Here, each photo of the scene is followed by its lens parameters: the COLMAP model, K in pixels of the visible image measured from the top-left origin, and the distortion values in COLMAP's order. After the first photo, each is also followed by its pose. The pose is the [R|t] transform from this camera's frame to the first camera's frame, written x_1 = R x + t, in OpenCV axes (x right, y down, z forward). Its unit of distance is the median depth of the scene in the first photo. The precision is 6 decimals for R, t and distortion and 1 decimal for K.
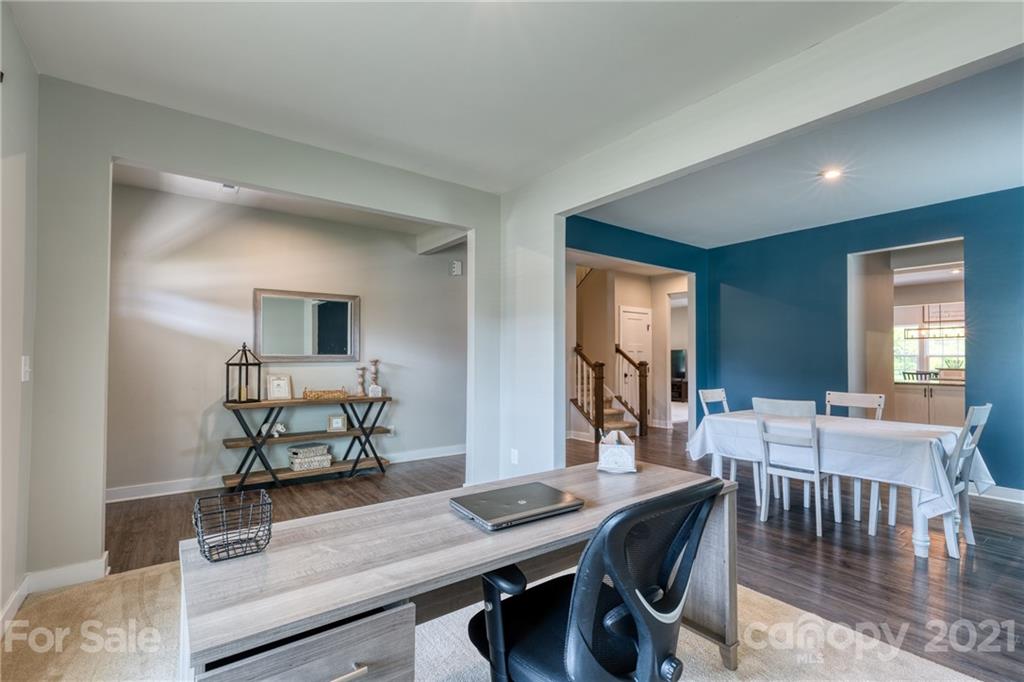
lens RADIAL K [[467.0, 0, 512.0], [0, 467.0, 341.0], [0, 0, 1]] dist [0.001850, 0.000174]
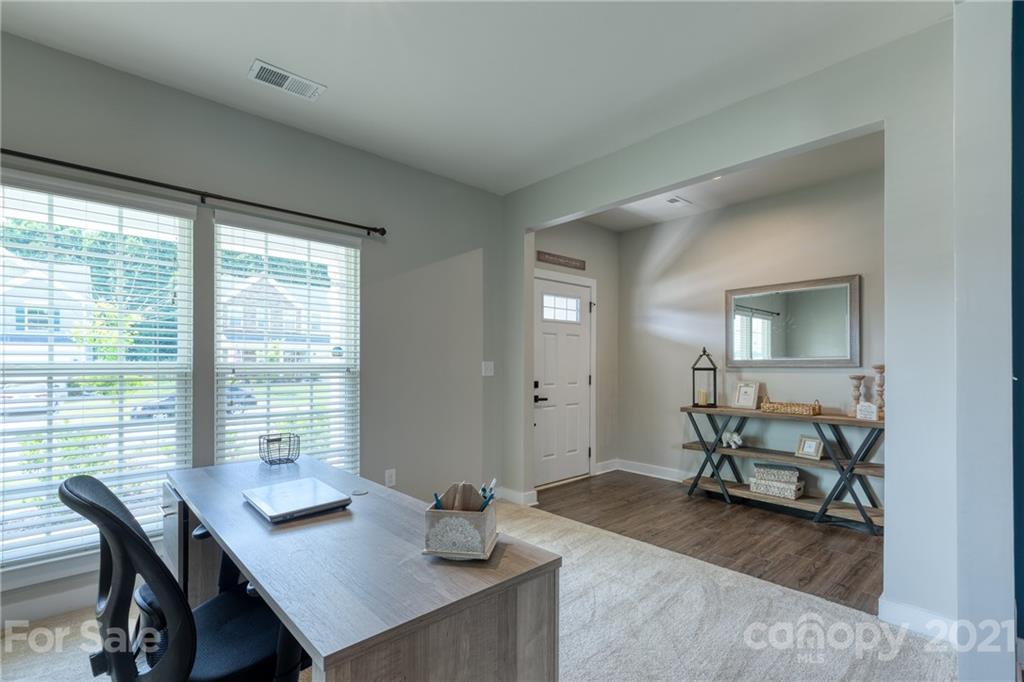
lens RADIAL K [[468.7, 0, 511.2], [0, 468.7, 362.2], [0, 0, 1]] dist [0.000927, 0.000111]
pose [[0.105723, -0.006699, -0.994373, 0.370015], [0.035195, 0.999376, -0.002990, 0.023287], [0.993773, -0.034681, 0.105893, 0.469436]]
